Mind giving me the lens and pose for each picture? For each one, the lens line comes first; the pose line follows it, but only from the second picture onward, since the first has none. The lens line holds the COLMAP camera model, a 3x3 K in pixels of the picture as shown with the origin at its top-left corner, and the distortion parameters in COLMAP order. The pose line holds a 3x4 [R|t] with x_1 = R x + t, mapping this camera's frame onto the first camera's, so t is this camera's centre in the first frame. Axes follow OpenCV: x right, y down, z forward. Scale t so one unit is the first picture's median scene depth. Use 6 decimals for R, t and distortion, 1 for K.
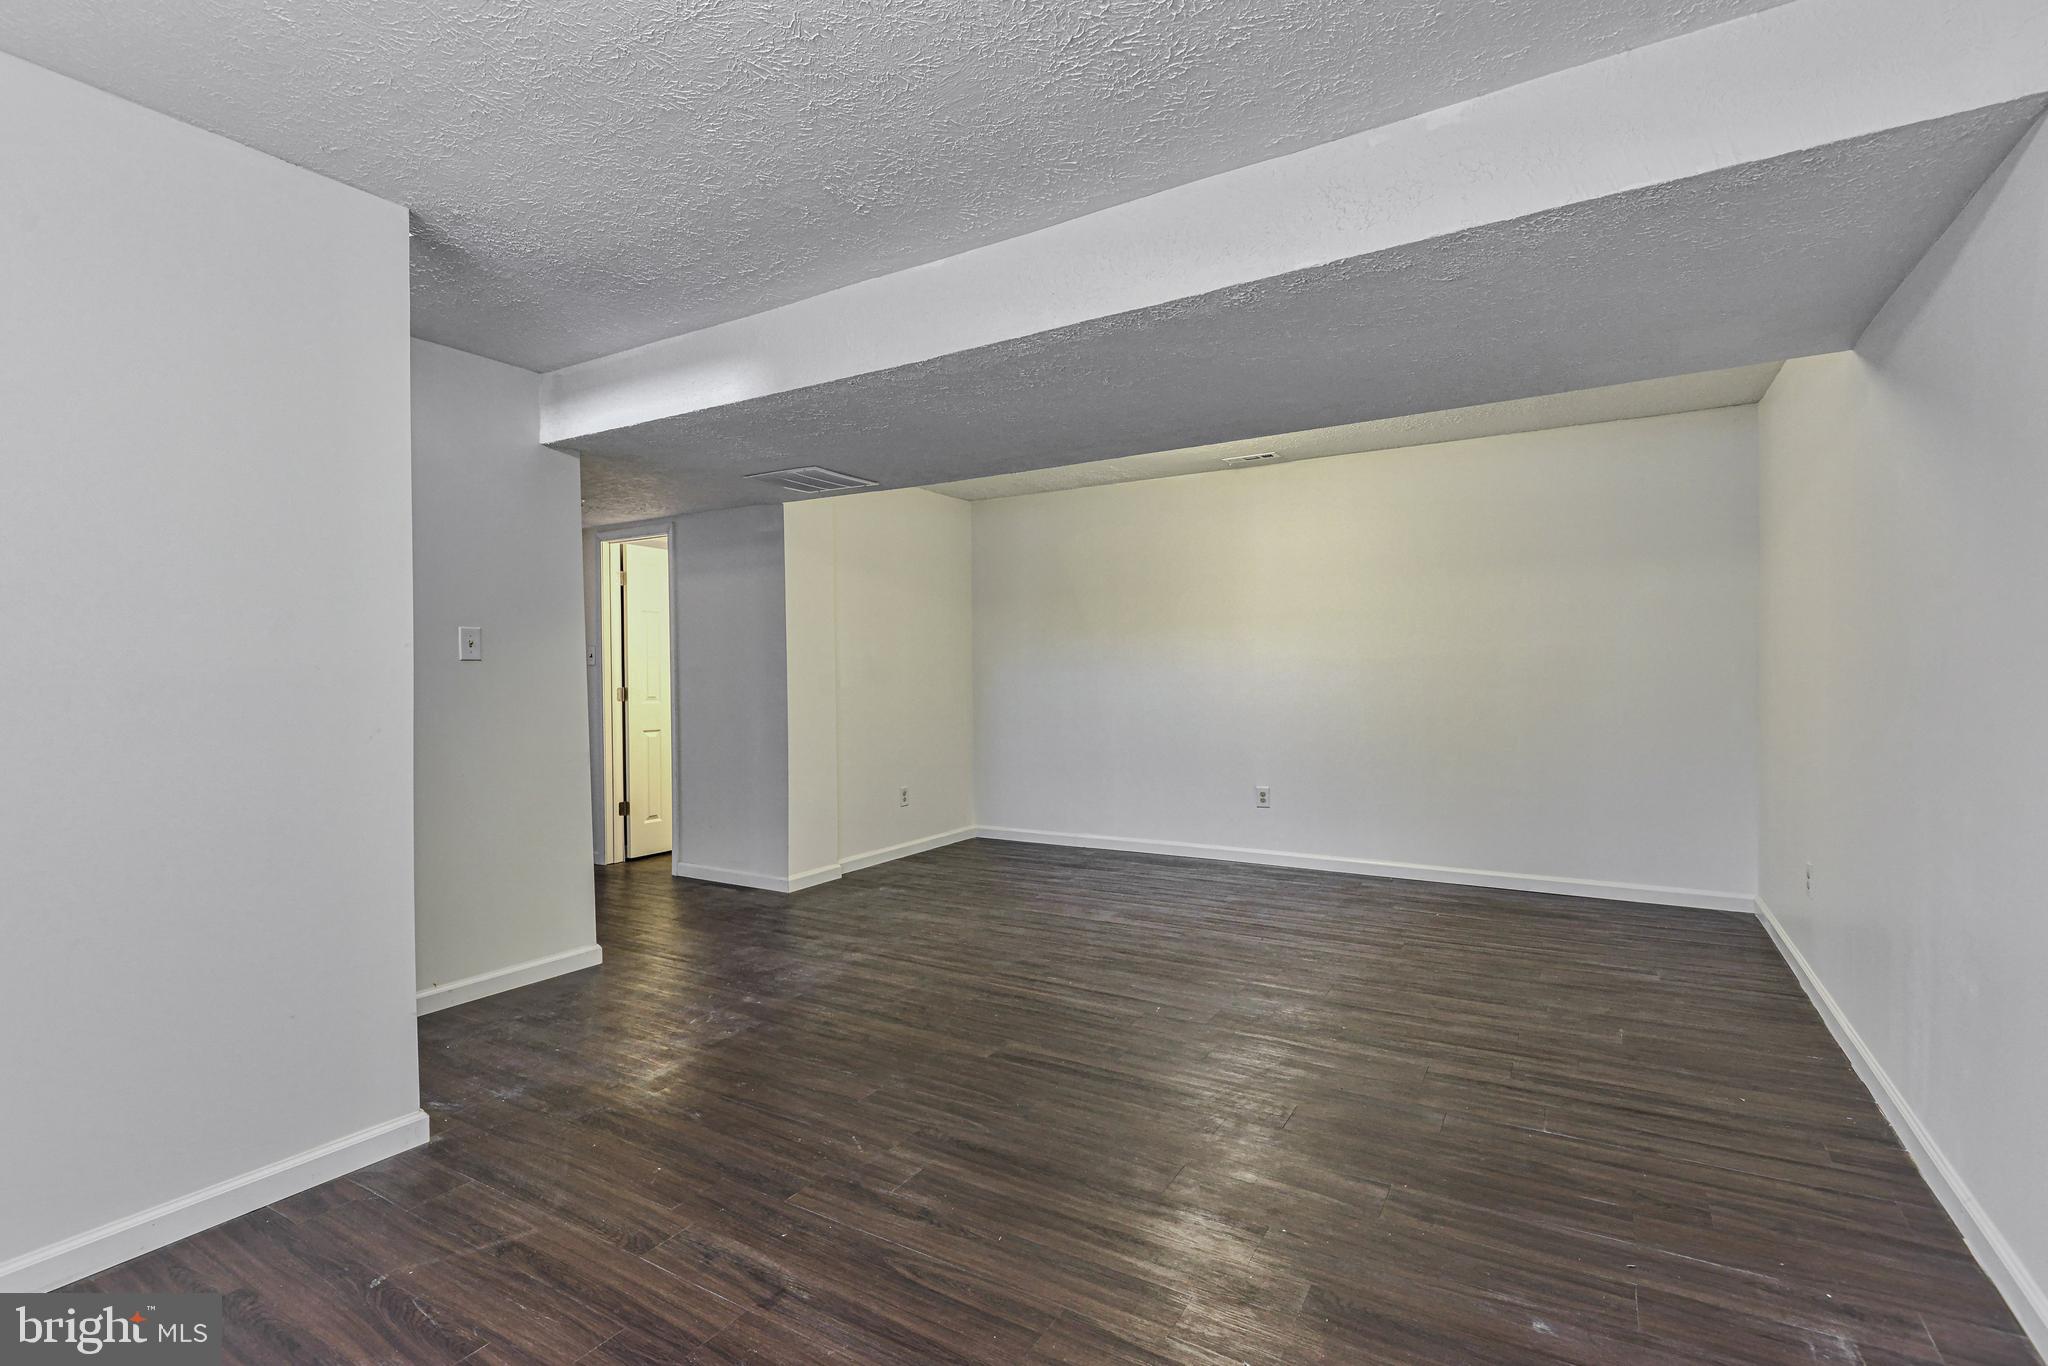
lens RADIAL K [[941.6, 0, 1015.3], [0, 941.6, 678.7], [0, 0, 1]] dist [0.005072, -0.004816]
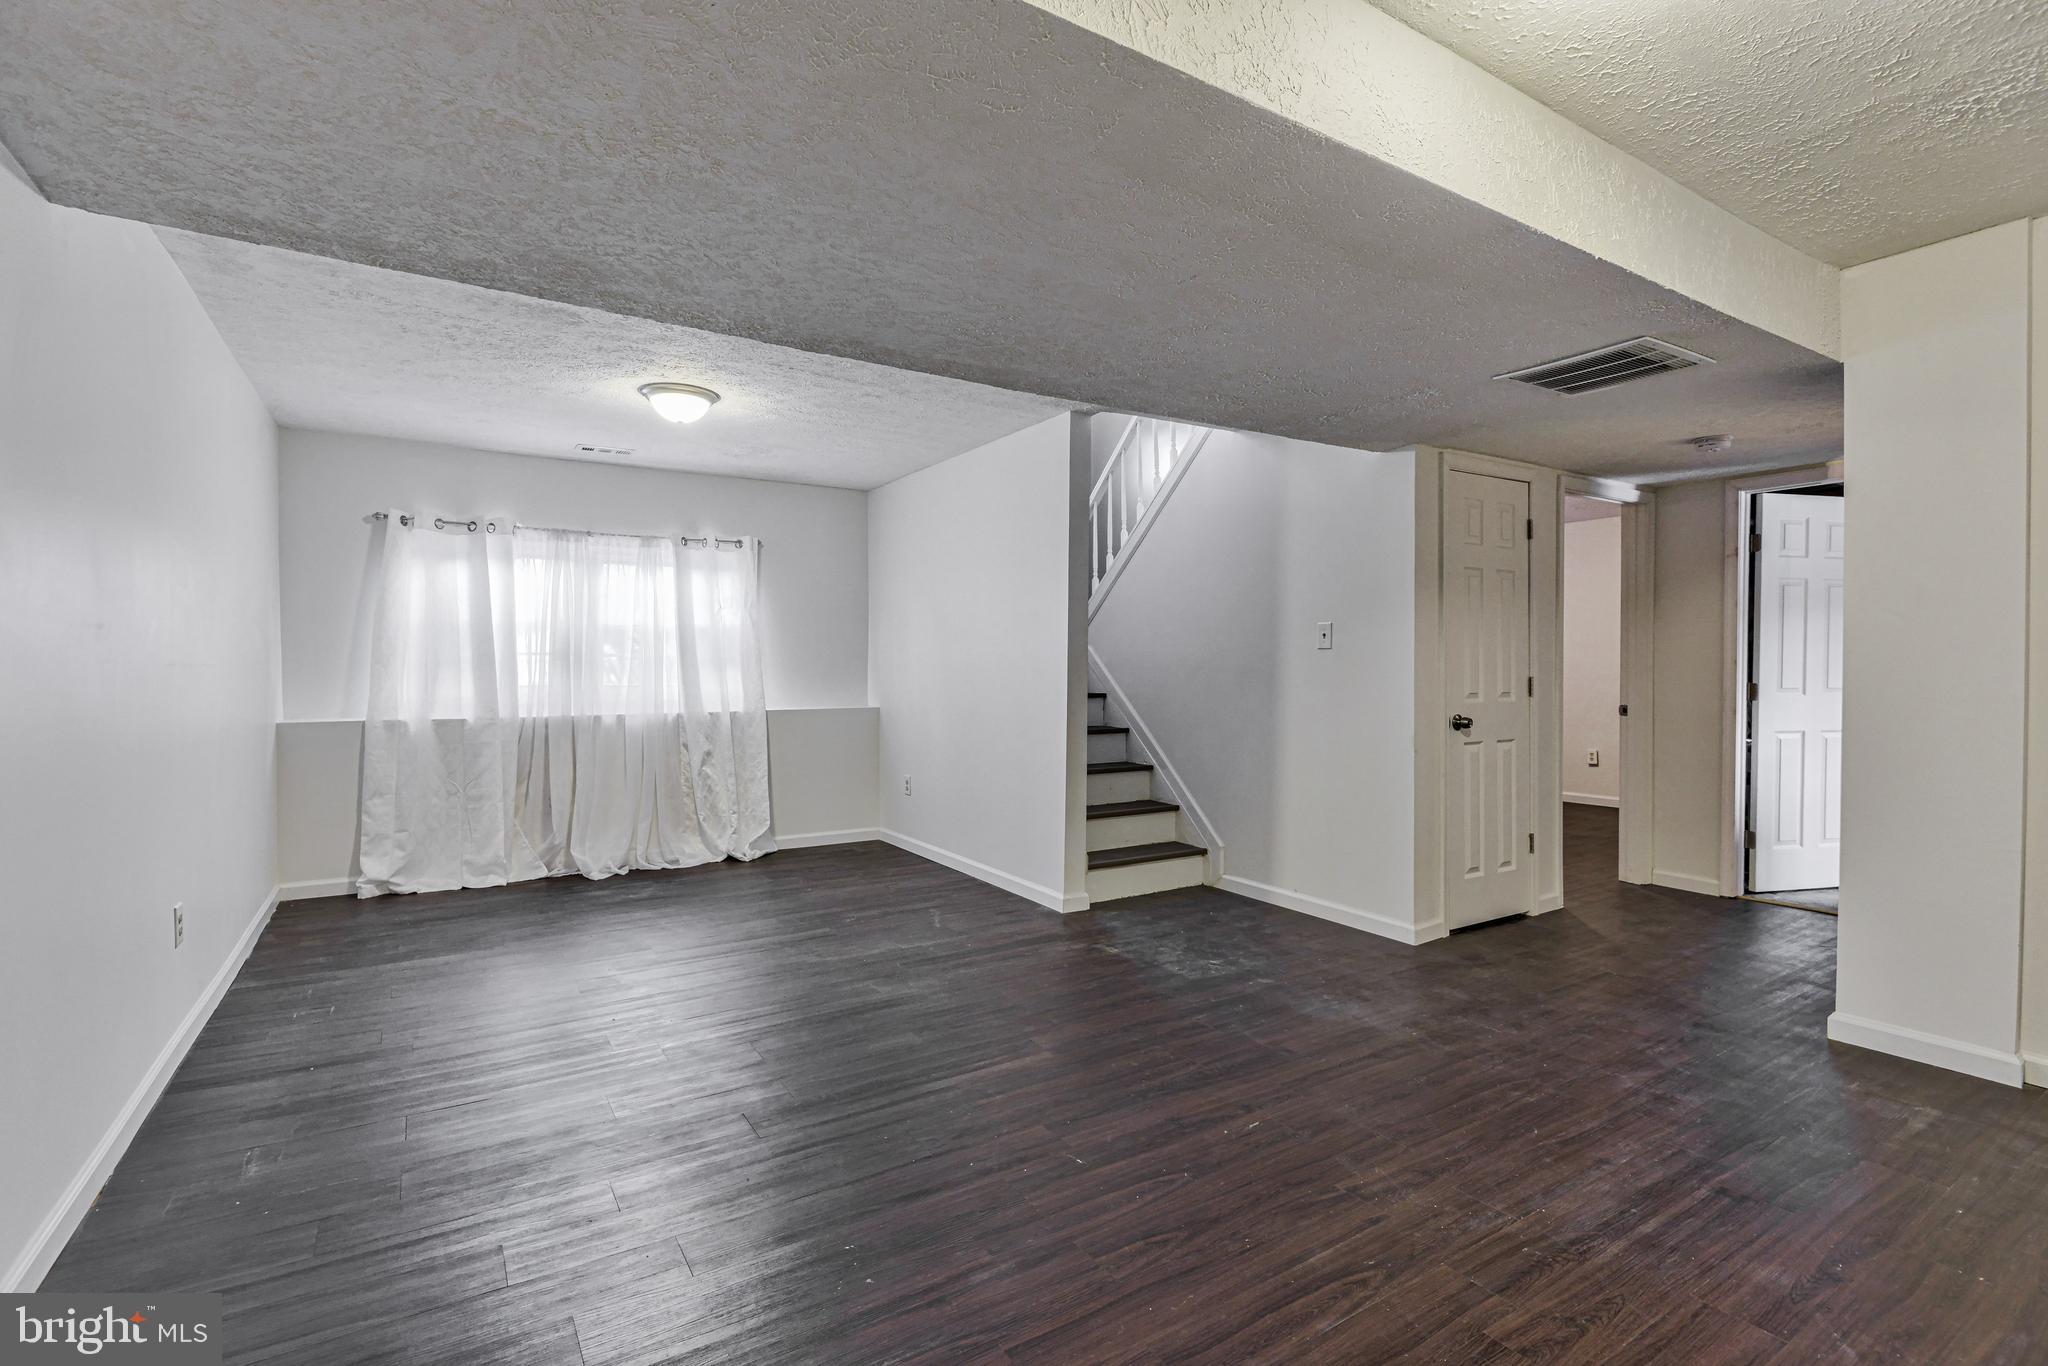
lens RADIAL K [[941.6, 0, 1017.0], [0, 941.6, 681.9], [0, 0, 1]] dist [0.005072, -0.004816]
pose [[-0.453096, 0.032576, -0.890866, 0.795550], [0.001997, 0.999367, 0.035528, -0.022622], [0.891459, 0.014319, -0.452875, 1.313933]]
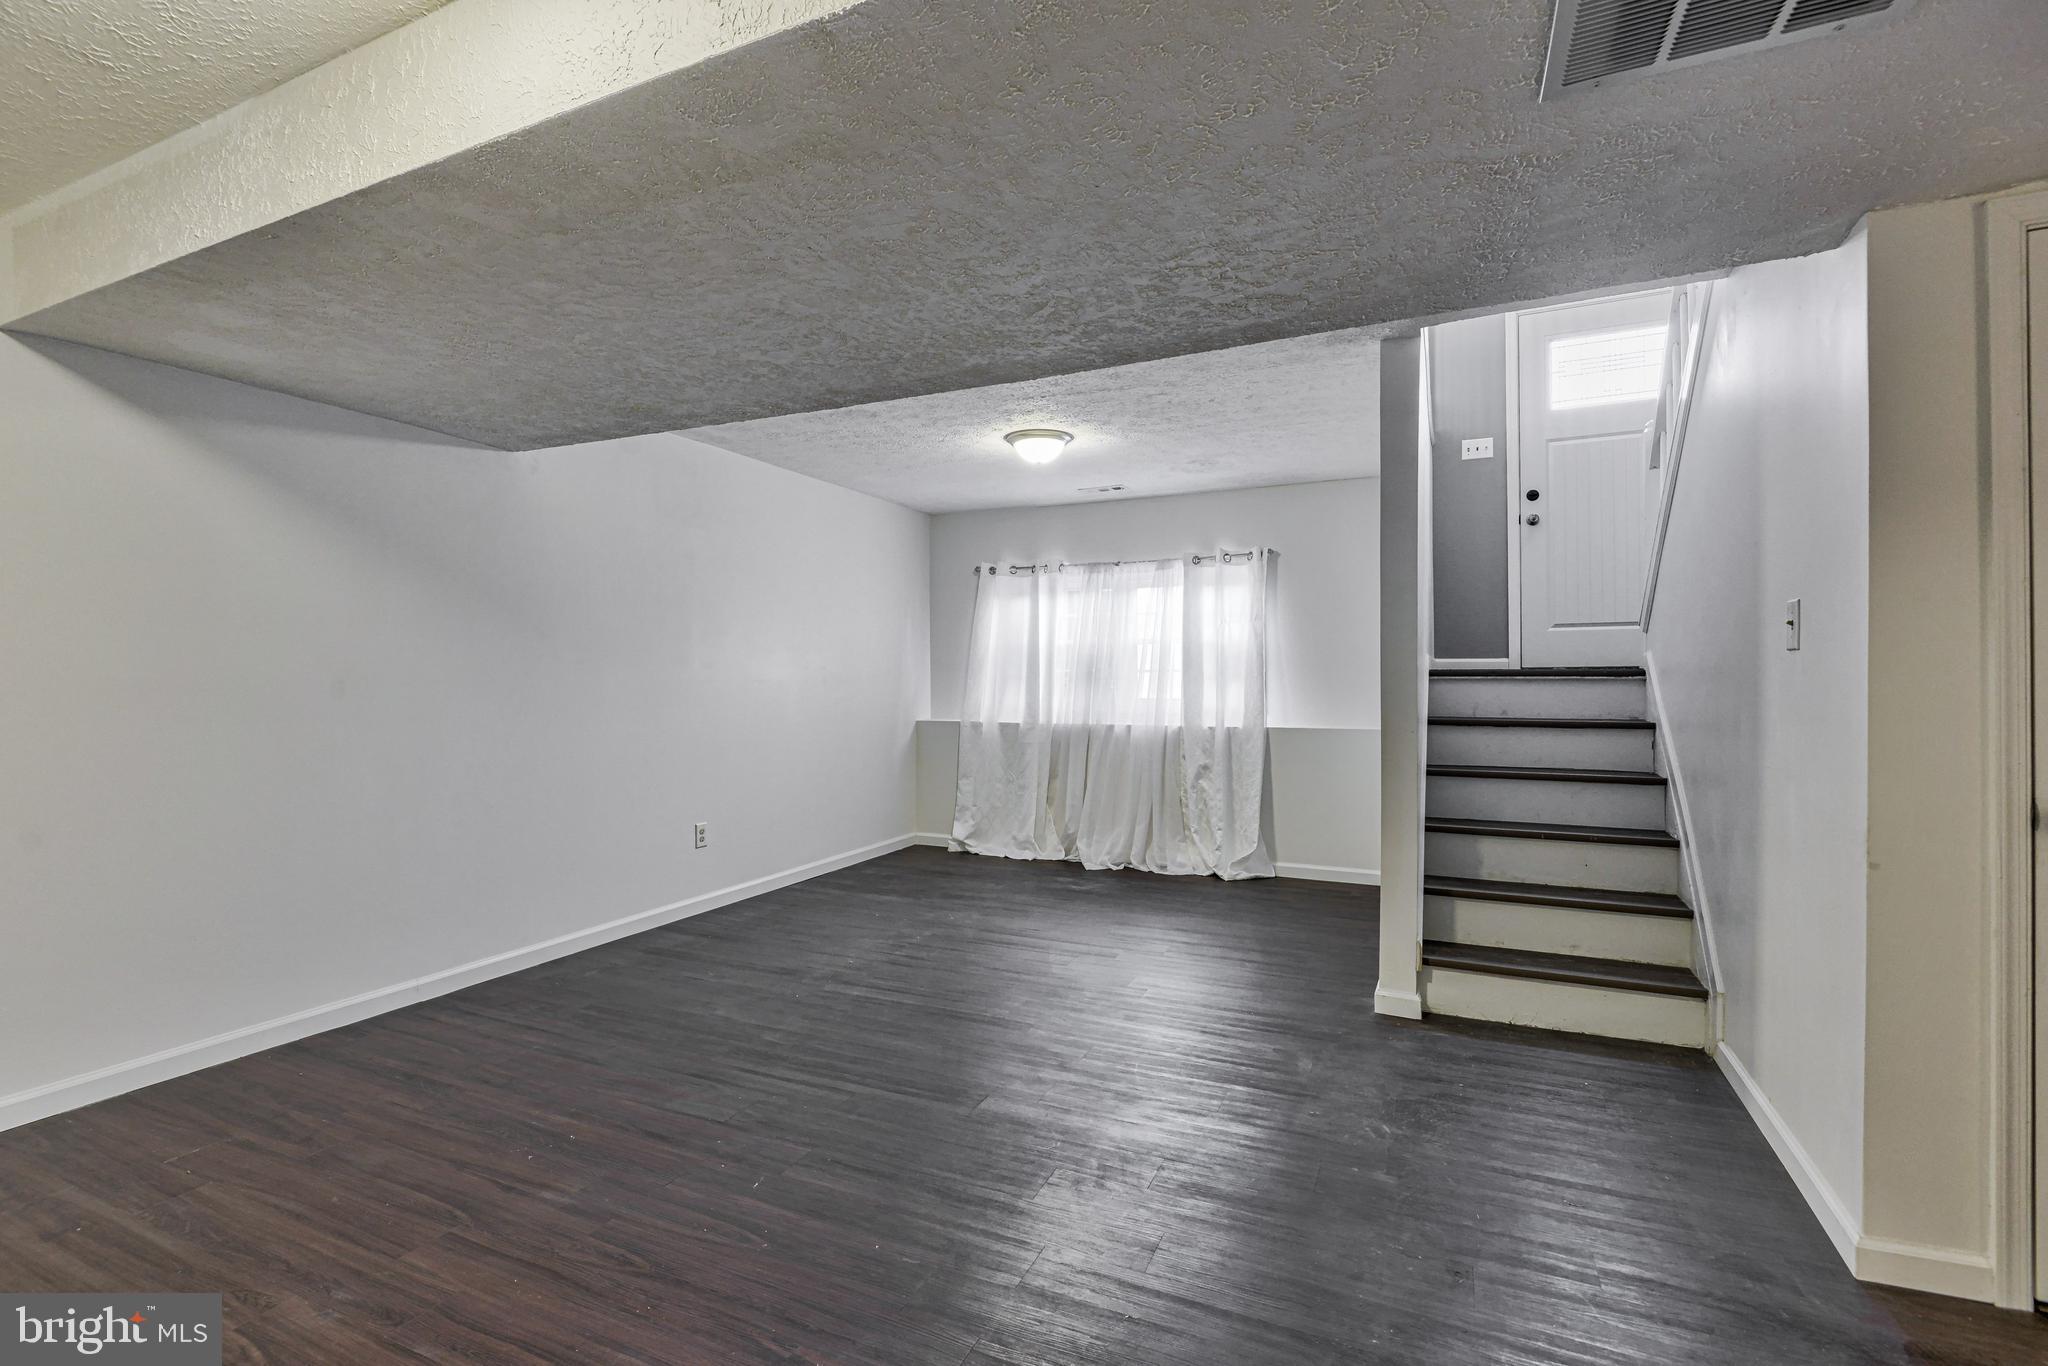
lens RADIAL K [[941.6, 0, 986.8], [0, 941.6, 677.2], [0, 0, 1]] dist [0.005072, -0.004816]
pose [[-0.995836, 0.019658, -0.089020, 0.042978], [0.019289, 0.999801, 0.005011, -0.014105], [0.089100, 0.003273, -0.996017, 1.748077]]
